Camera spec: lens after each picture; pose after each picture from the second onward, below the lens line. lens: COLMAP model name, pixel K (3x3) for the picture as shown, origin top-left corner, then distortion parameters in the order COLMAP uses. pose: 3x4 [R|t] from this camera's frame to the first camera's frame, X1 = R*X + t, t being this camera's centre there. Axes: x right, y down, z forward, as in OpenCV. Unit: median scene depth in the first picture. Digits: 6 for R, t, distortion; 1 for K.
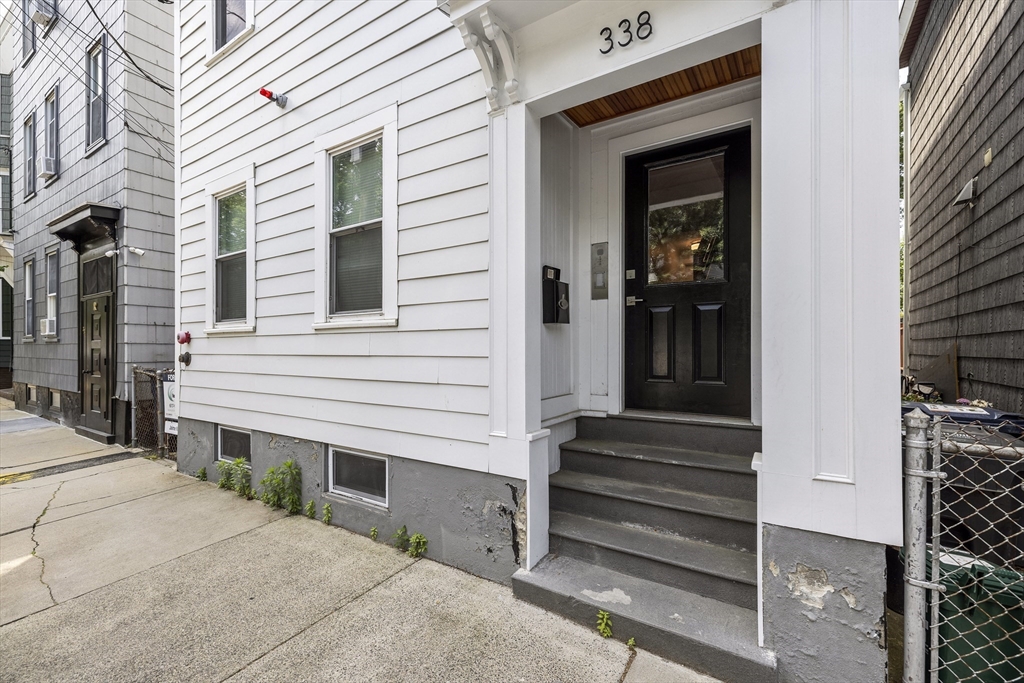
lens RADIAL K [[438.7, 0, 510.9], [0, 438.7, 336.1], [0, 0, 1]] dist [0.001224, 0.000059]
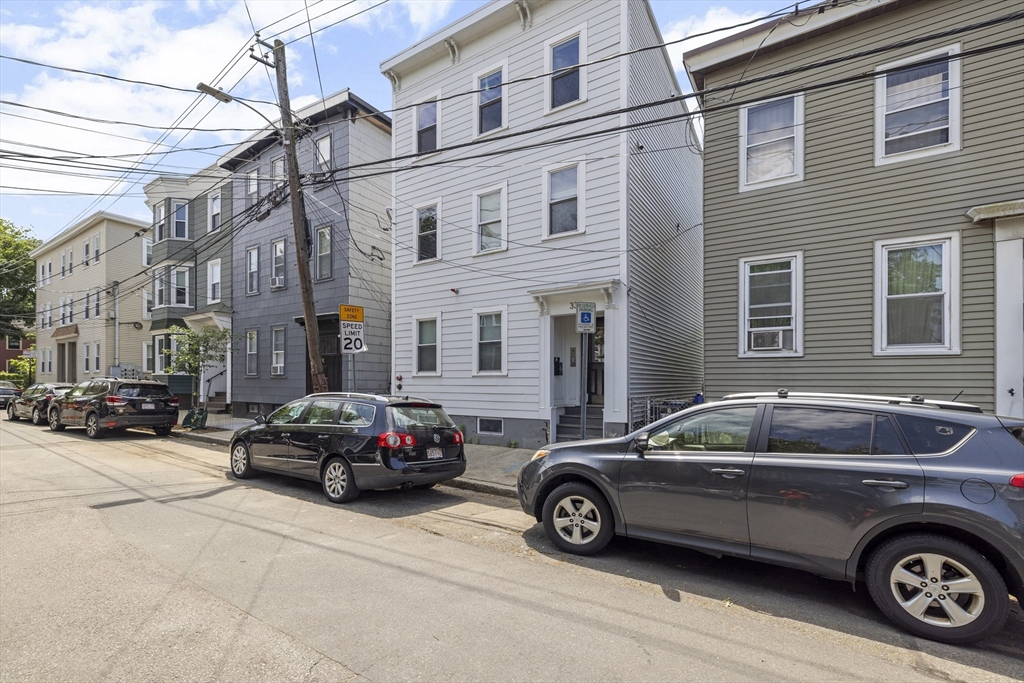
lens RADIAL K [[445.2, 0, 513.1], [0, 445.2, 375.2], [0, 0, 1]] dist [0.000414, -0.000037]
pose [[0.999936, 0.004503, 0.010362, -0.239931], [-0.004610, 0.999937, 0.010283, -0.057095], [-0.010315, -0.010330, 0.999893, -2.060106]]
